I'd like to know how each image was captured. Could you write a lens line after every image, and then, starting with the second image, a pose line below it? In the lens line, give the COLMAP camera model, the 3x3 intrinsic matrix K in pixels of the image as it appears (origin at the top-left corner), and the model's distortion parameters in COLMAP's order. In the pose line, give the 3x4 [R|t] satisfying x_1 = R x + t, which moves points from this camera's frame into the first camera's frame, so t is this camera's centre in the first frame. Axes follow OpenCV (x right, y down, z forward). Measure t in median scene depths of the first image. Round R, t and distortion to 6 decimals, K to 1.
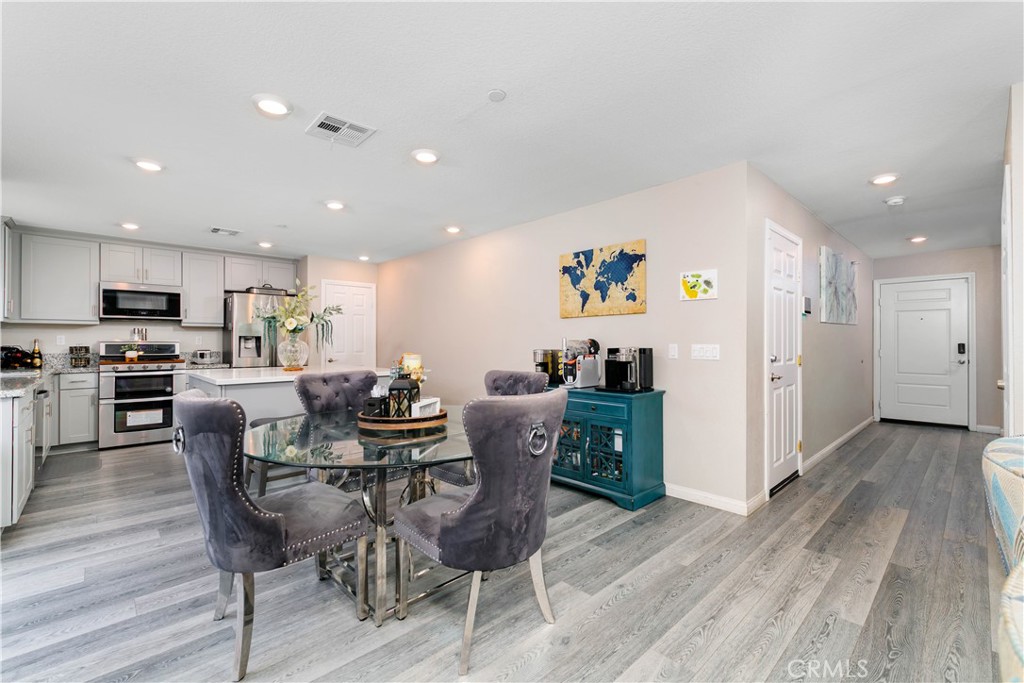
lens RADIAL K [[435.7, 0, 517.0], [0, 435.7, 338.3], [0, 0, 1]] dist [0.001744, 0.000216]
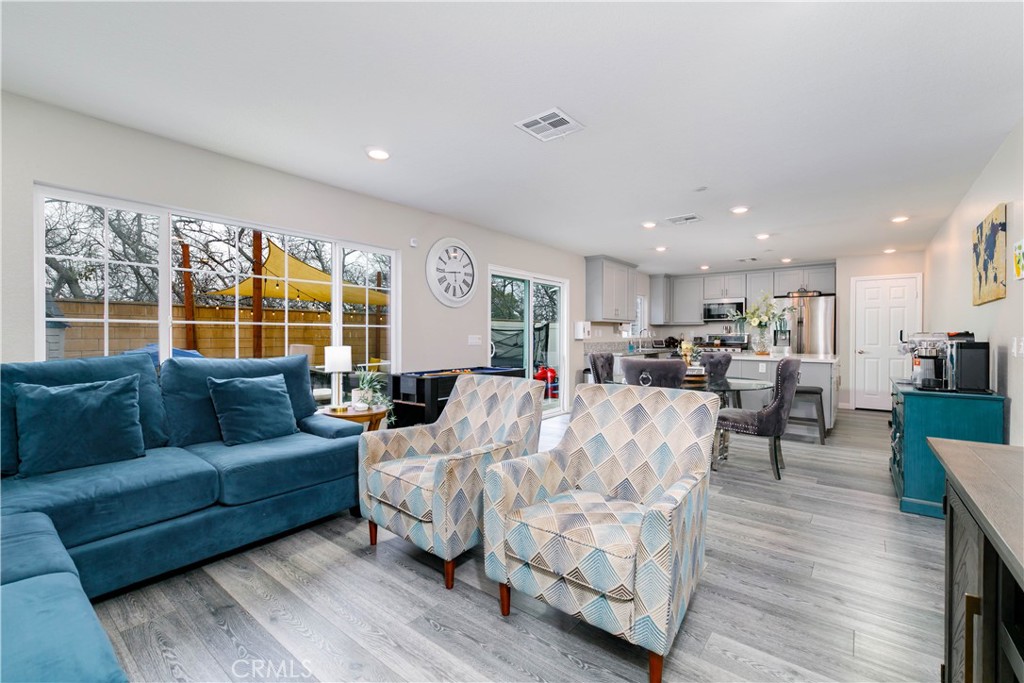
lens RADIAL K [[435.7, 0, 517.0], [0, 435.7, 338.3], [0, 0, 1]] dist [0.001744, 0.000216]
pose [[0.139476, 0.010744, -0.990167, 0.697530], [0.002271, 0.999935, 0.011170, 0.002661], [0.990223, -0.003807, 0.139443, 0.022810]]
